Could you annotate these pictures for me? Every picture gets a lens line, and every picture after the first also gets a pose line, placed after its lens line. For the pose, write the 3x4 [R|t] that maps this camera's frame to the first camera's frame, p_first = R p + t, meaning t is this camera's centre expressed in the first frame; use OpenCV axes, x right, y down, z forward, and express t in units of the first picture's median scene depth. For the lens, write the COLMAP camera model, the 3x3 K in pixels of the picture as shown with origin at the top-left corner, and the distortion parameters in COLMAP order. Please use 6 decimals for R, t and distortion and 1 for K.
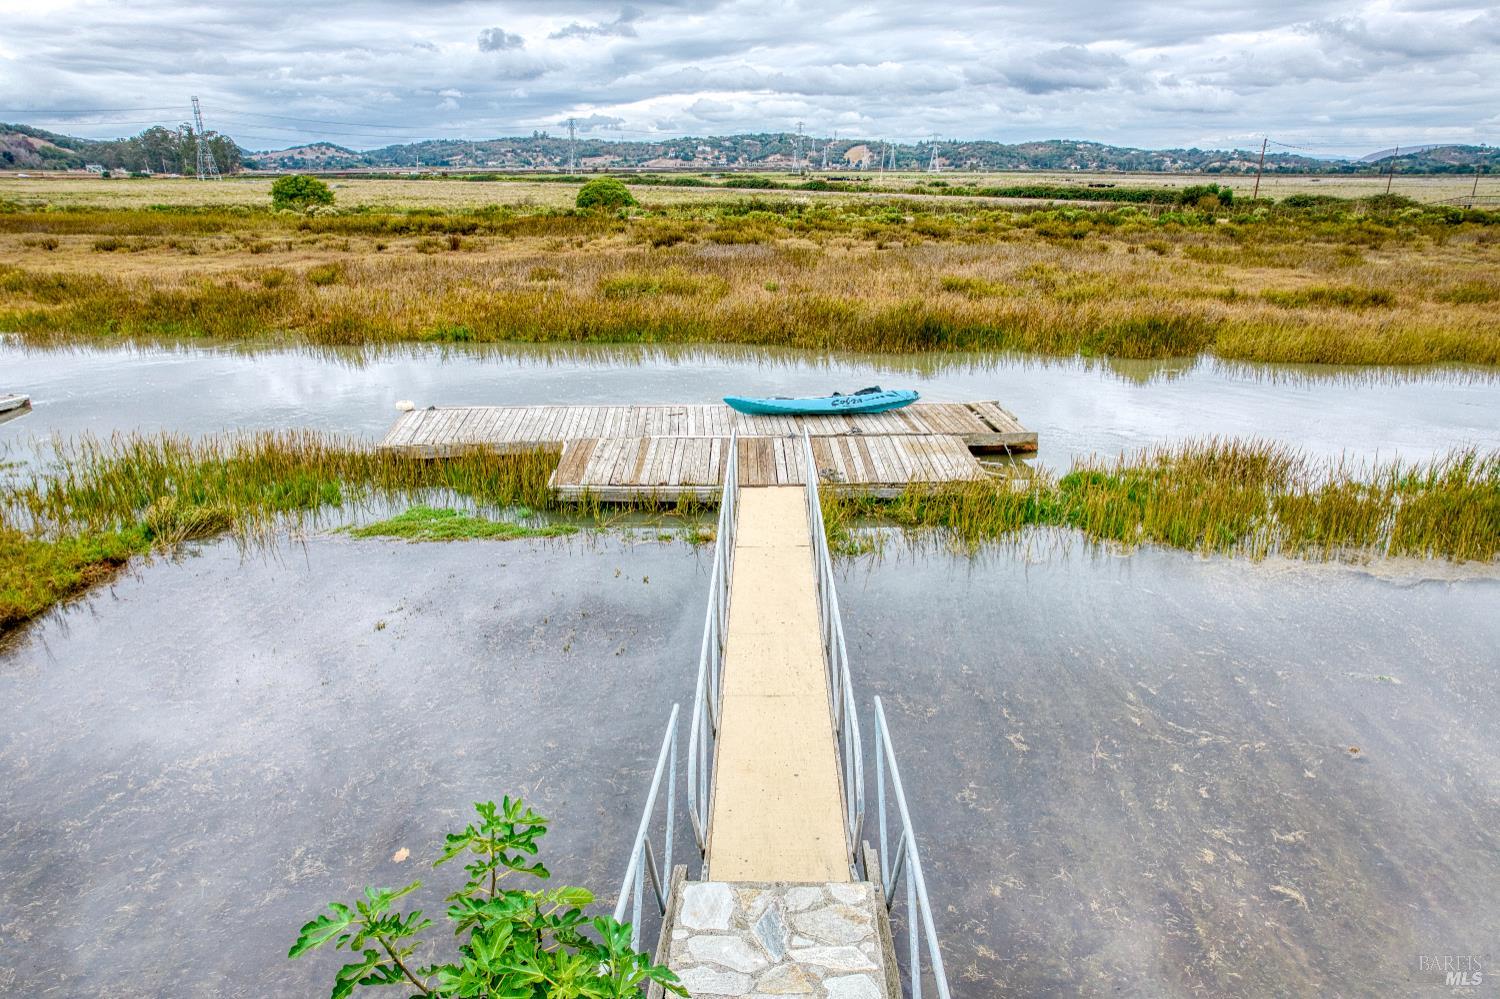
lens RADIAL K [[956.3, 0, 749.7], [0, 956.3, 507.3], [0, 0, 1]] dist [-0.076560, 0.070915]
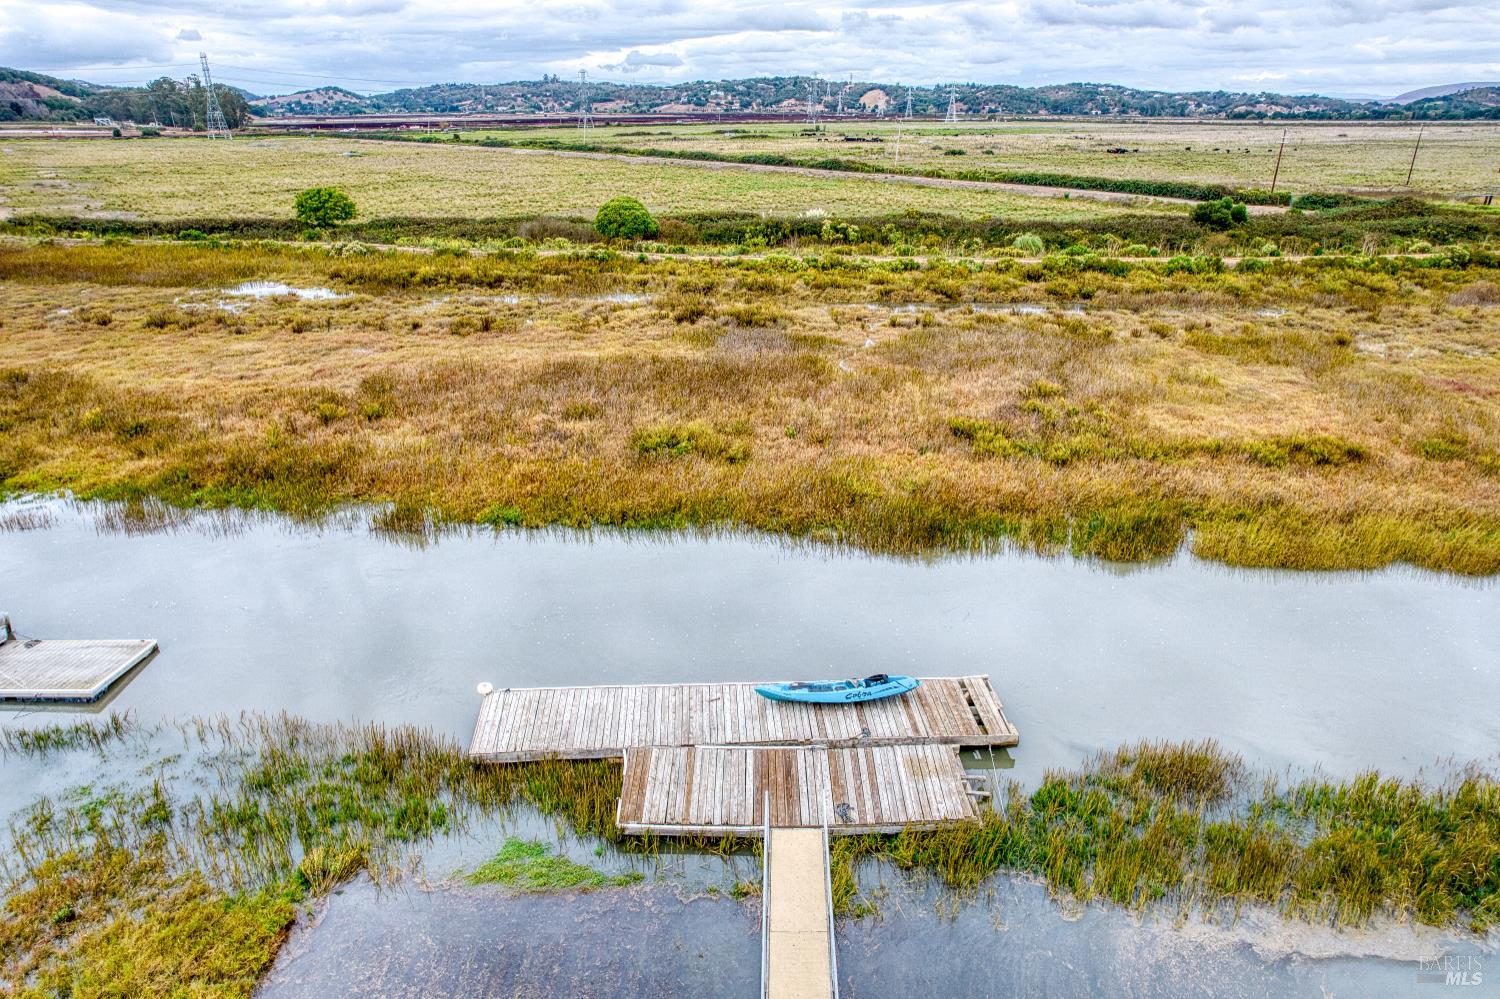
lens RADIAL K [[956.3, 0, 749.7], [0, 956.3, 507.3], [0, 0, 1]] dist [-0.076560, 0.070915]
pose [[0.999907, 0.002449, -0.013395, -0.004513], [-0.001703, 0.998460, 0.055458, -0.101728], [0.013510, -0.055430, 0.998371, -0.042277]]
